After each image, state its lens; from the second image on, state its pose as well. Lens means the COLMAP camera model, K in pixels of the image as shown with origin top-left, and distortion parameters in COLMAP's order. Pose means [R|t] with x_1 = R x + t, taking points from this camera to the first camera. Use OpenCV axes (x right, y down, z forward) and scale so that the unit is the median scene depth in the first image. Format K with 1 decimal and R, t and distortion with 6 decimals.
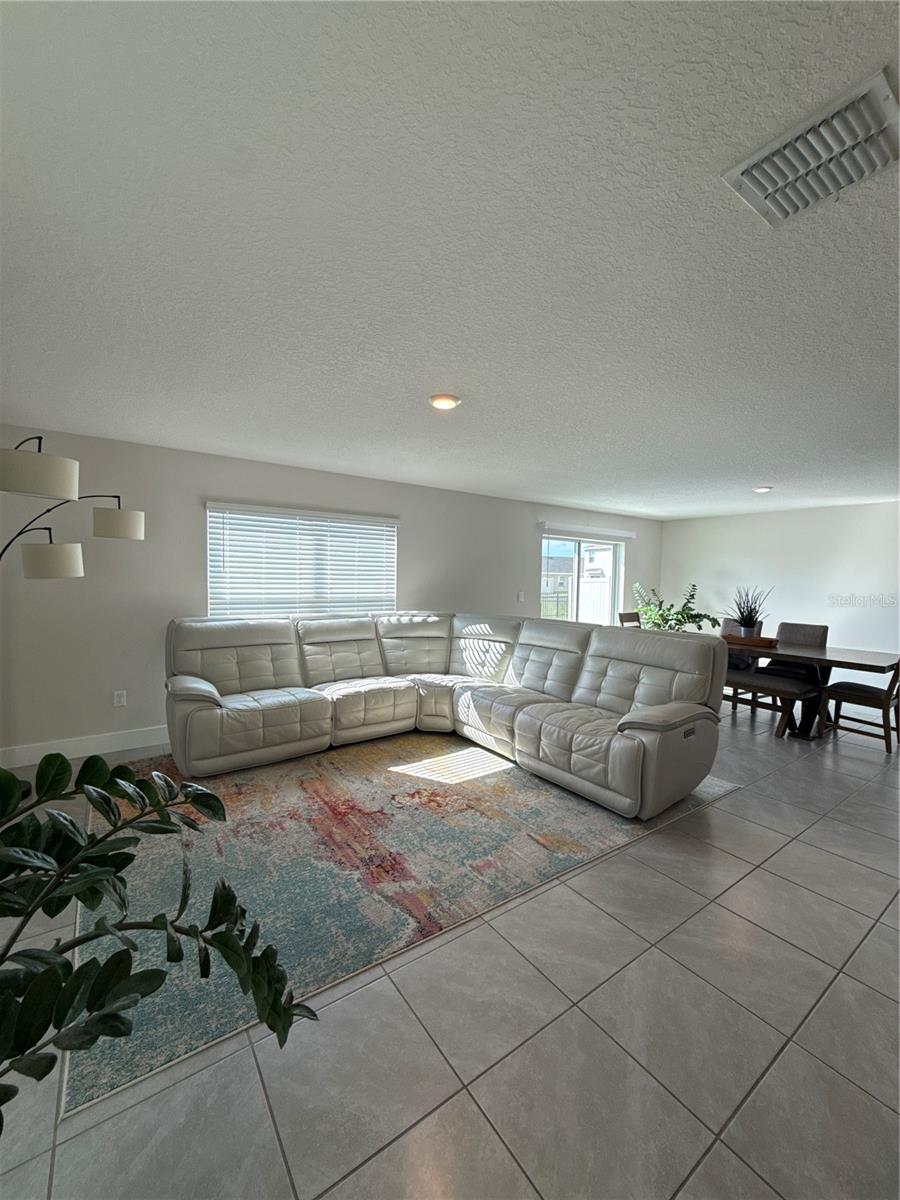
lens RADIAL K [[482.2, 0, 457.9], [0, 482.2, 602.9], [0, 0, 1]] dist [-0.002776, 0.001393]
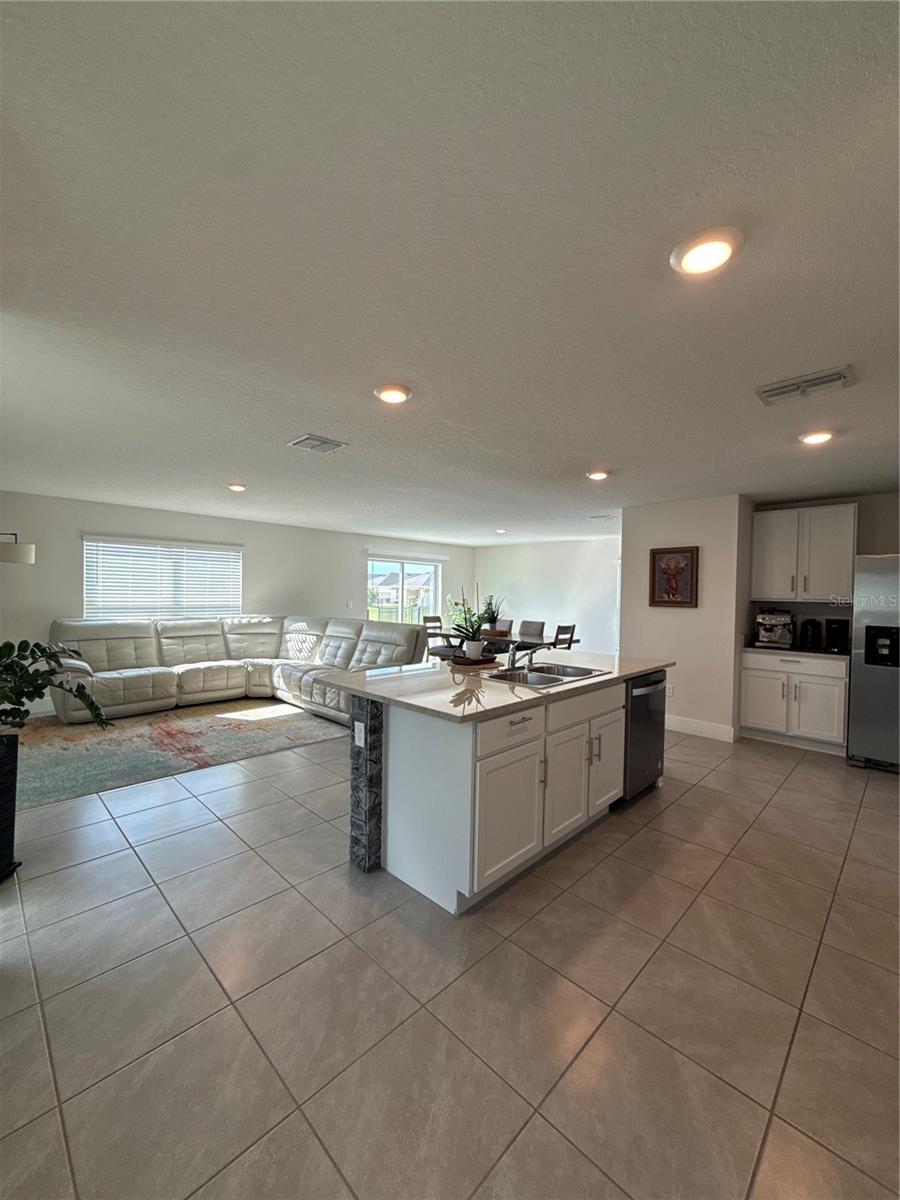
lens RADIAL K [[482.2, 0, 457.7], [0, 482.2, 604.0], [0, 0, 1]] dist [-0.002776, 0.001393]
pose [[0.985127, -0.006018, 0.171721, 0.296300], [0.010666, 0.999601, -0.026160, 0.035332], [-0.171495, 0.027603, 0.984798, -0.537405]]
